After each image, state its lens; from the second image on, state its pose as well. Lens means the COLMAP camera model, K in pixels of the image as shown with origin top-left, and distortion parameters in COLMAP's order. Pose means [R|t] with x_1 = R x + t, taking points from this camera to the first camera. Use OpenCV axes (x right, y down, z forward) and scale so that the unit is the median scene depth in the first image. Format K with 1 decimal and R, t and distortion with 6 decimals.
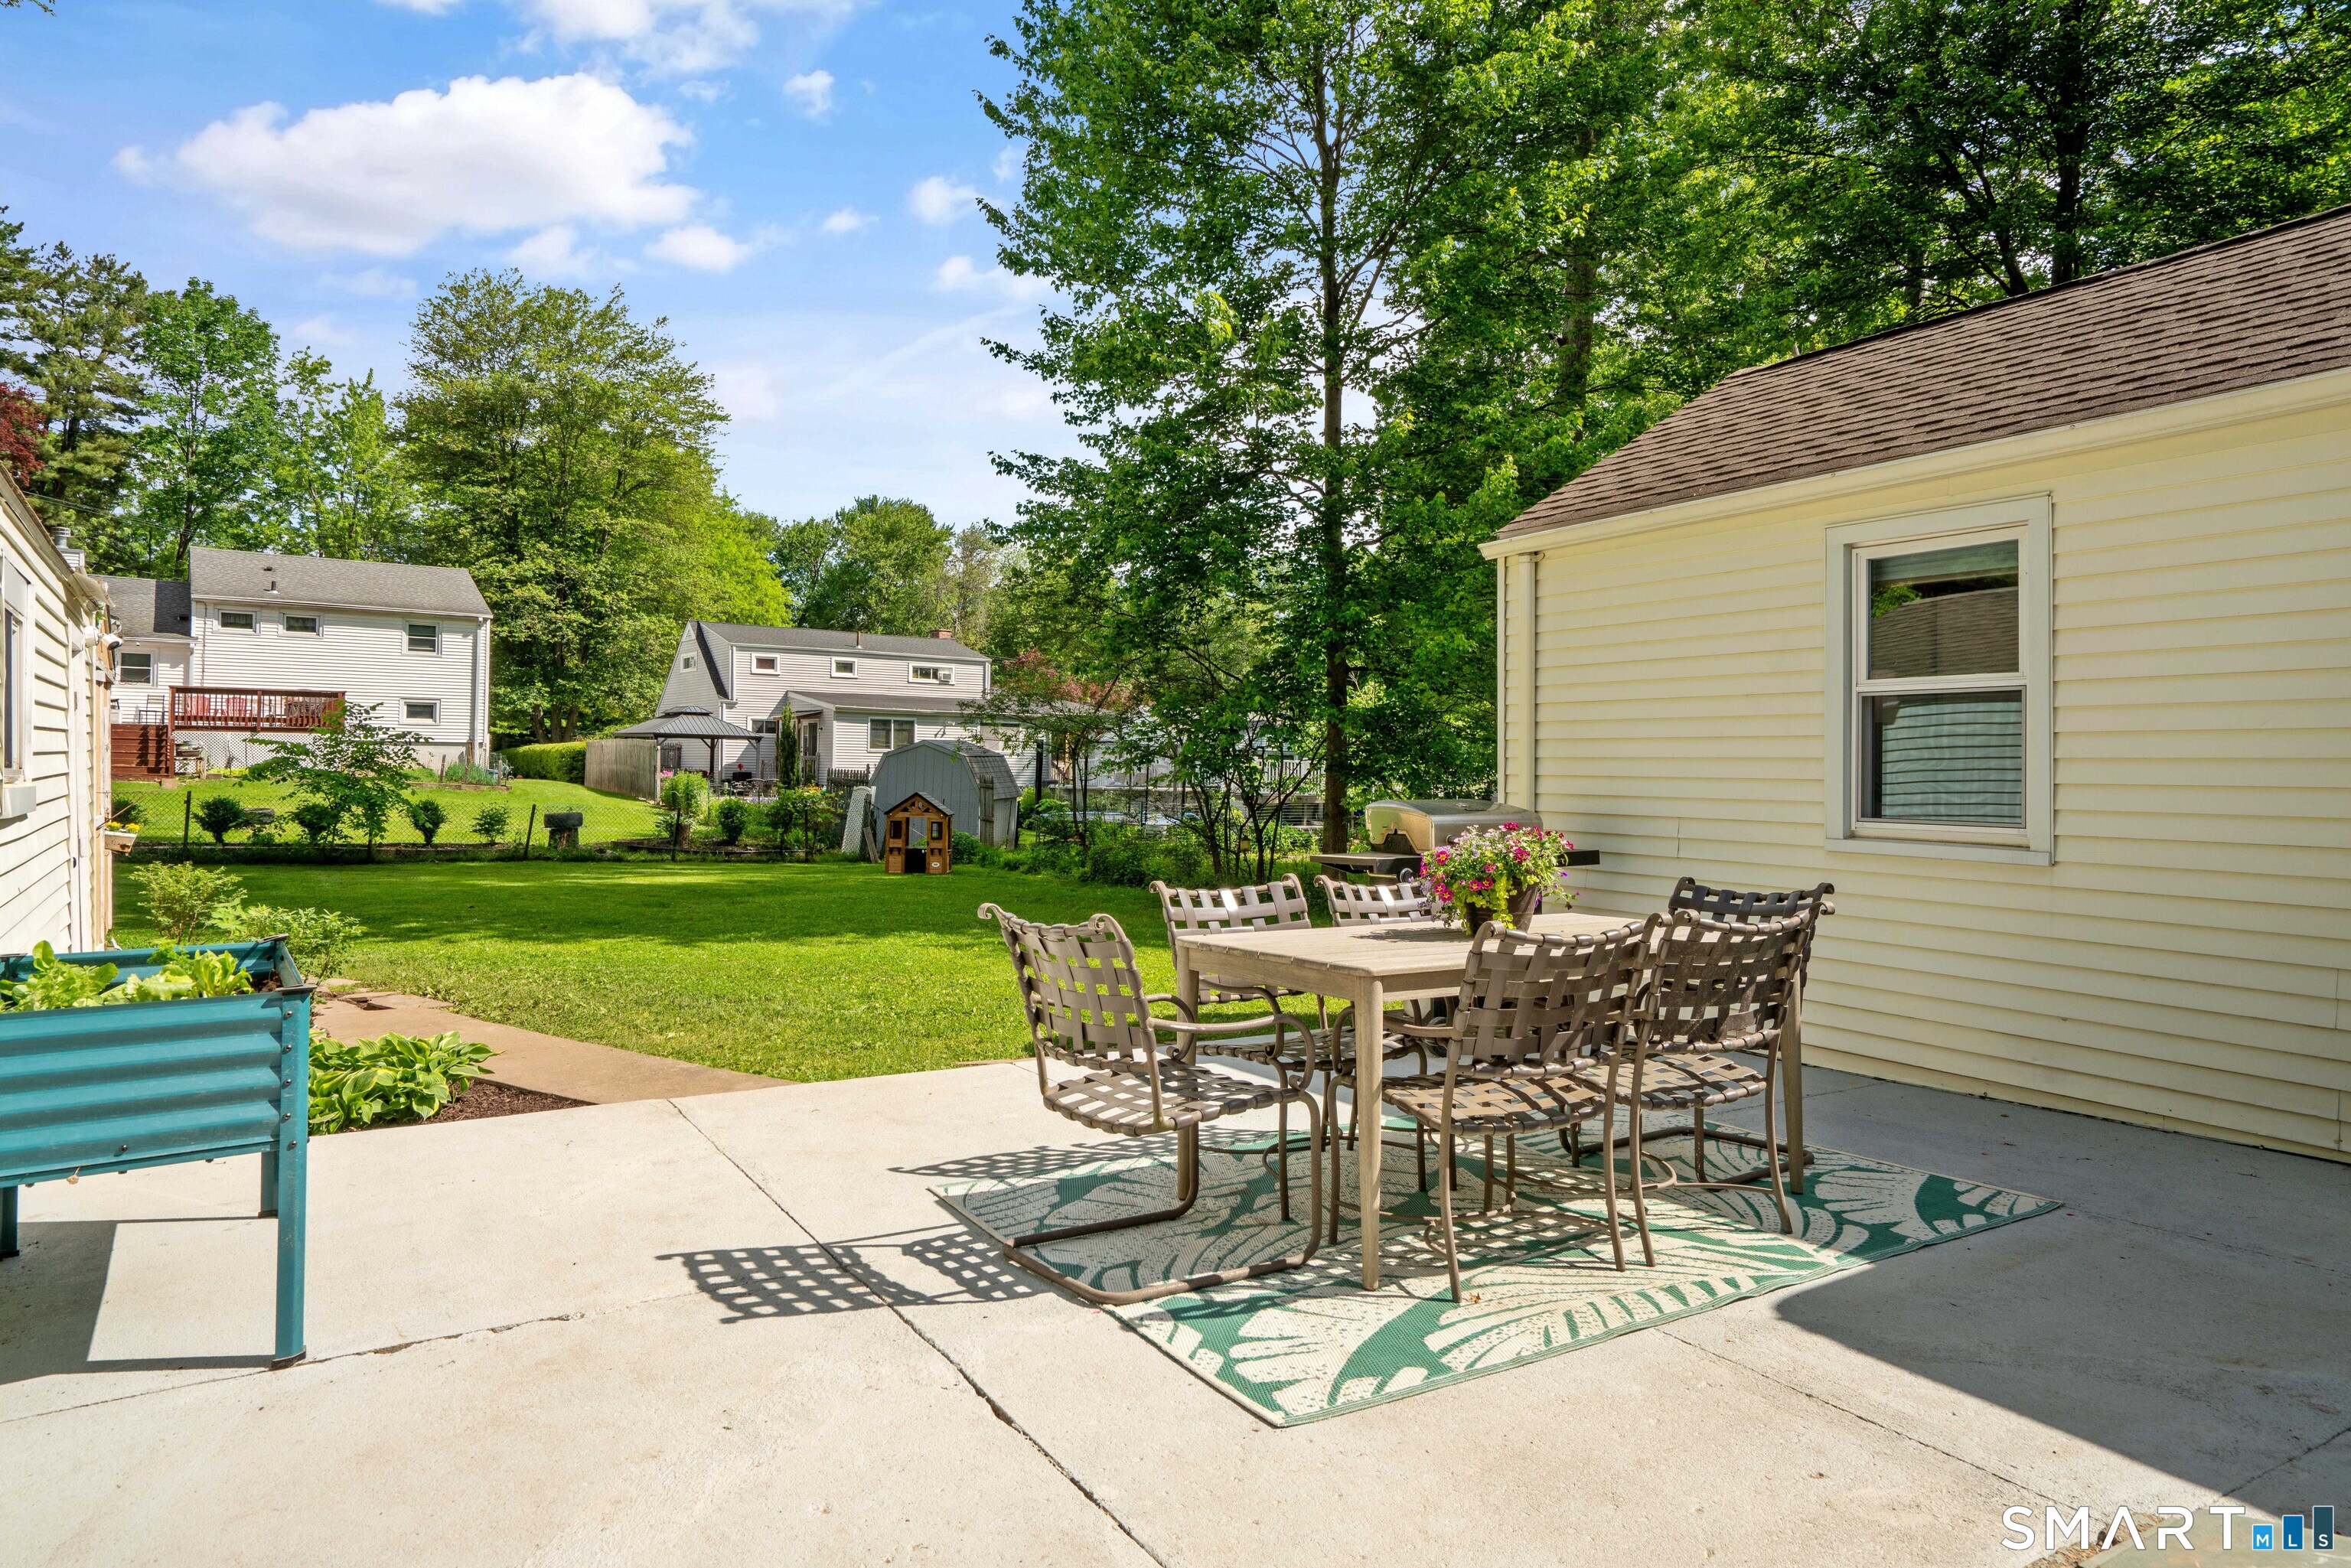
lens RADIAL K [[1380.3, 0, 1172.4], [0, 1380.3, 732.5], [0, 0, 1]] dist [0.006511, 0.015418]
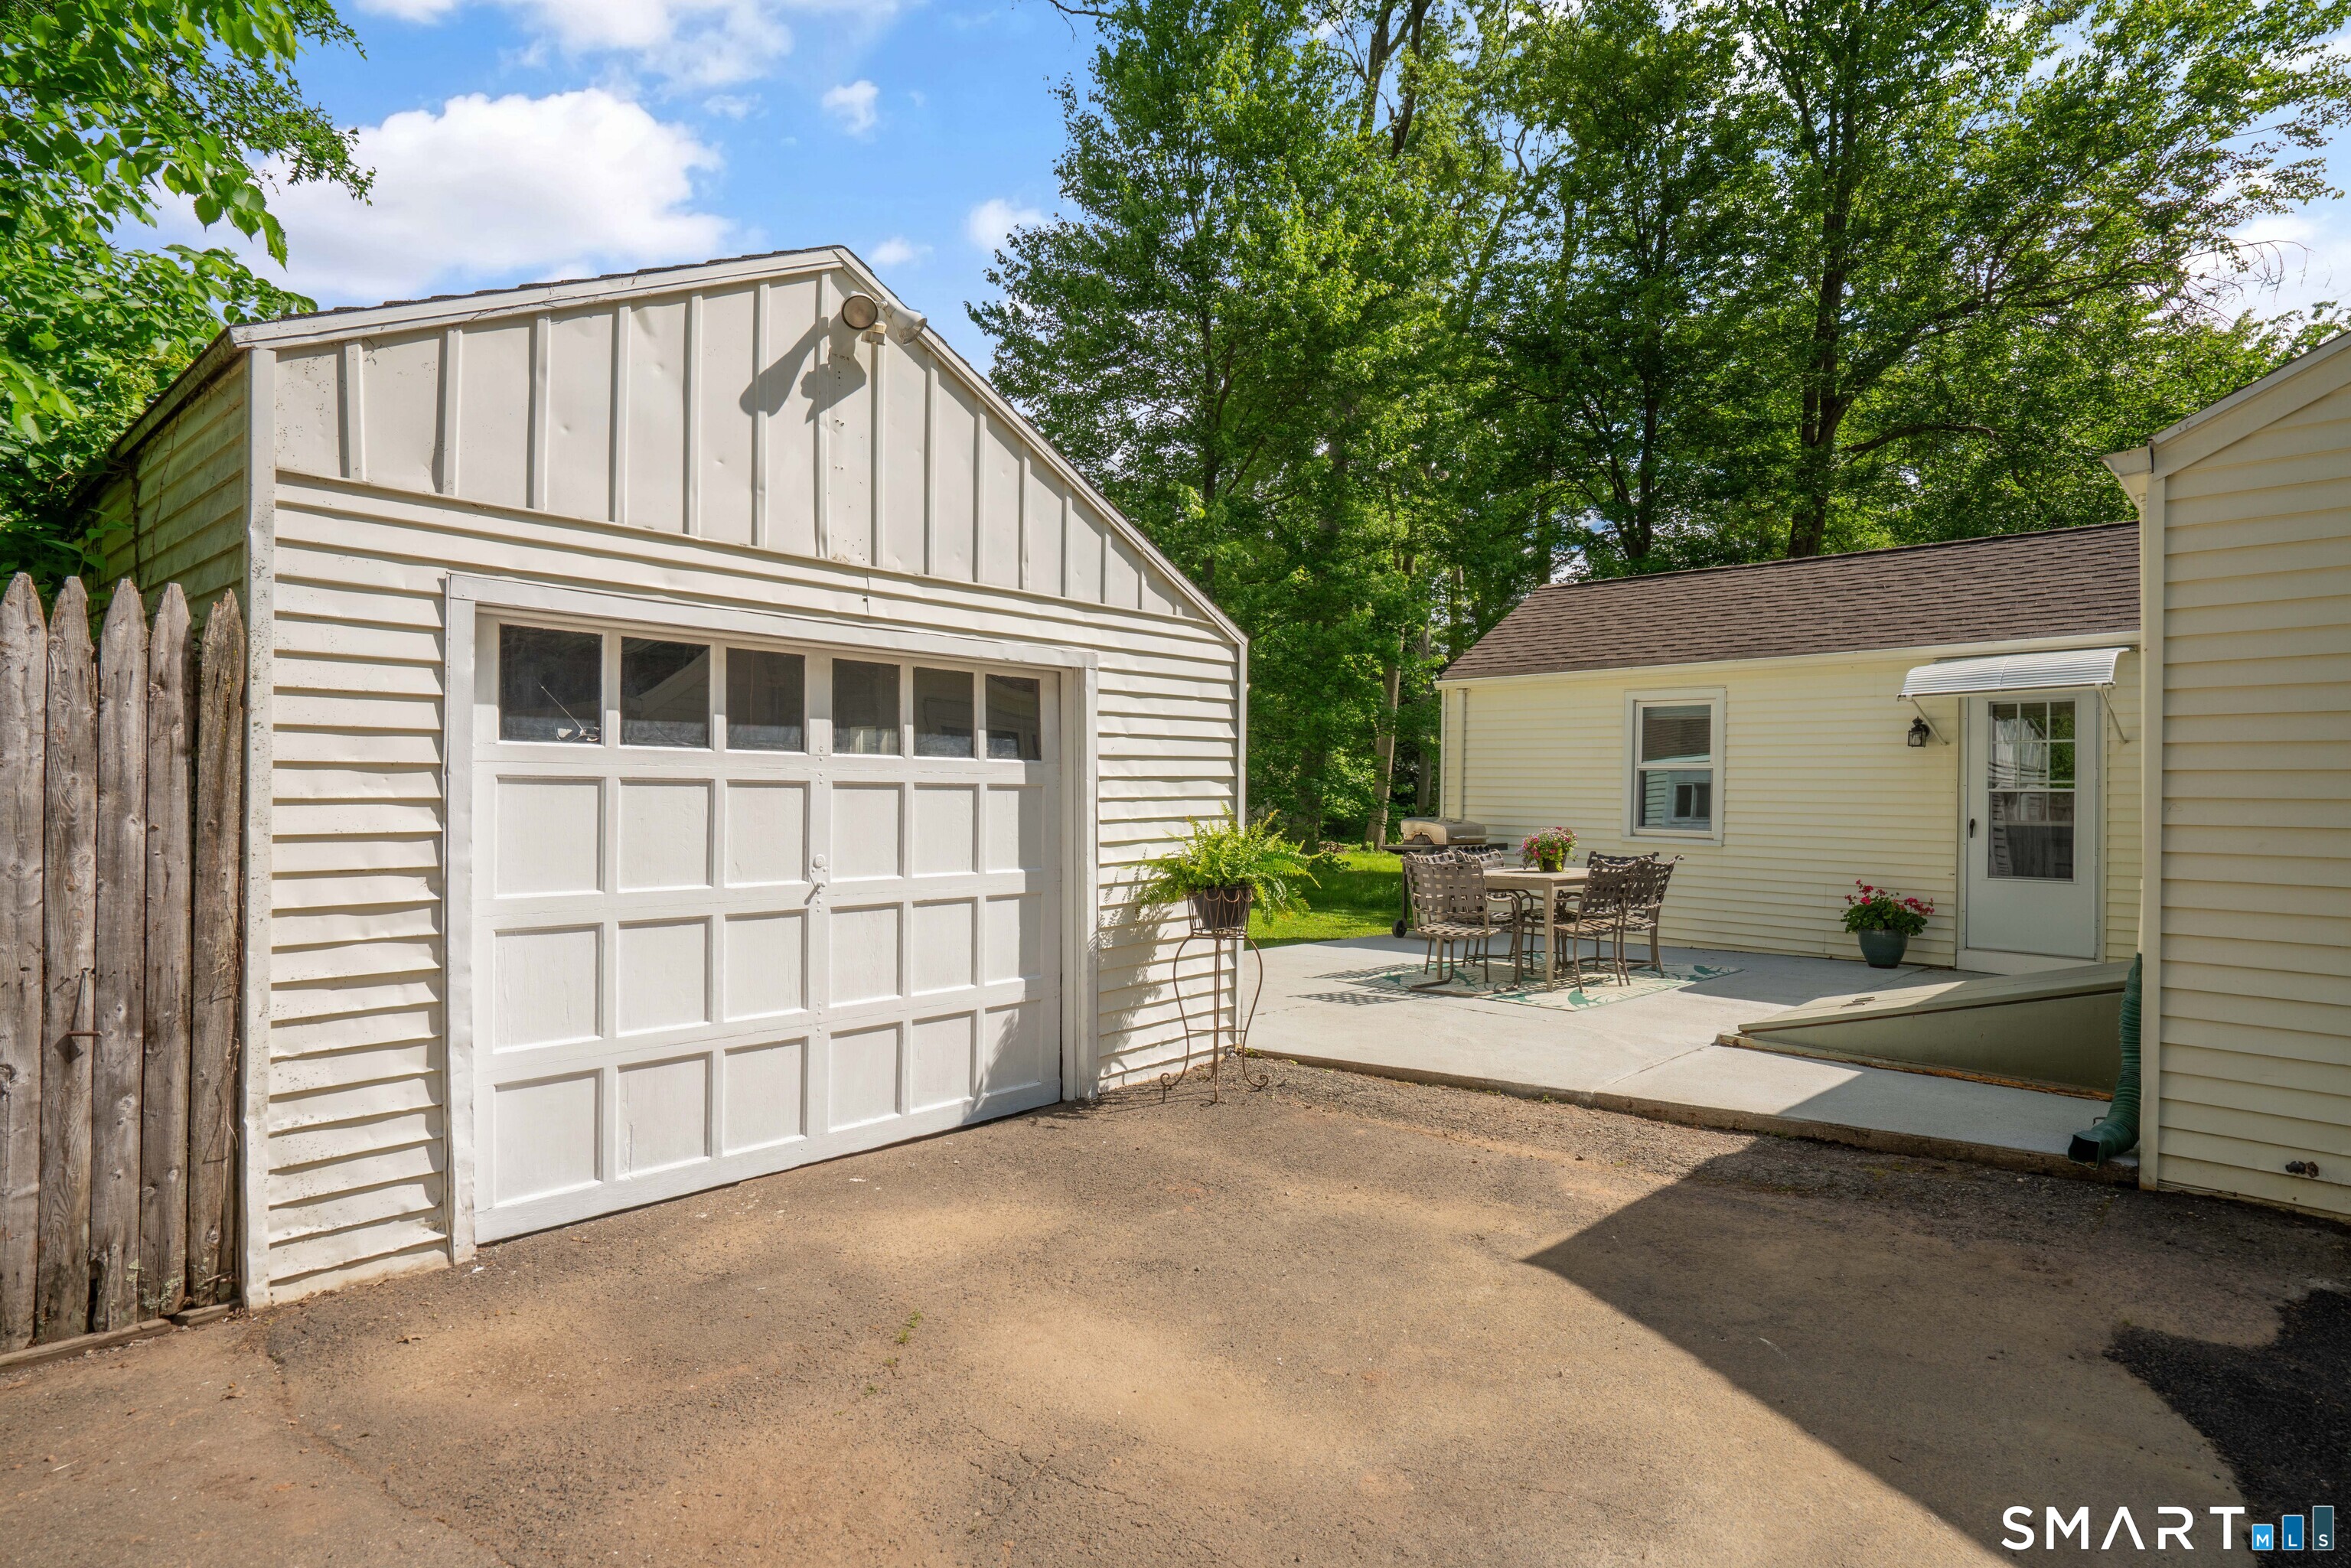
lens RADIAL K [[1264.0, 0, 1181.2], [0, 1264.0, 797.7], [0, 0, 1]] dist [0.000564, 0.000884]
pose [[0.963222, 0.004197, 0.268672, -0.085184], [-0.011431, 0.999613, 0.025367, -0.002948], [-0.268462, -0.027505, 0.962898, -0.084027]]
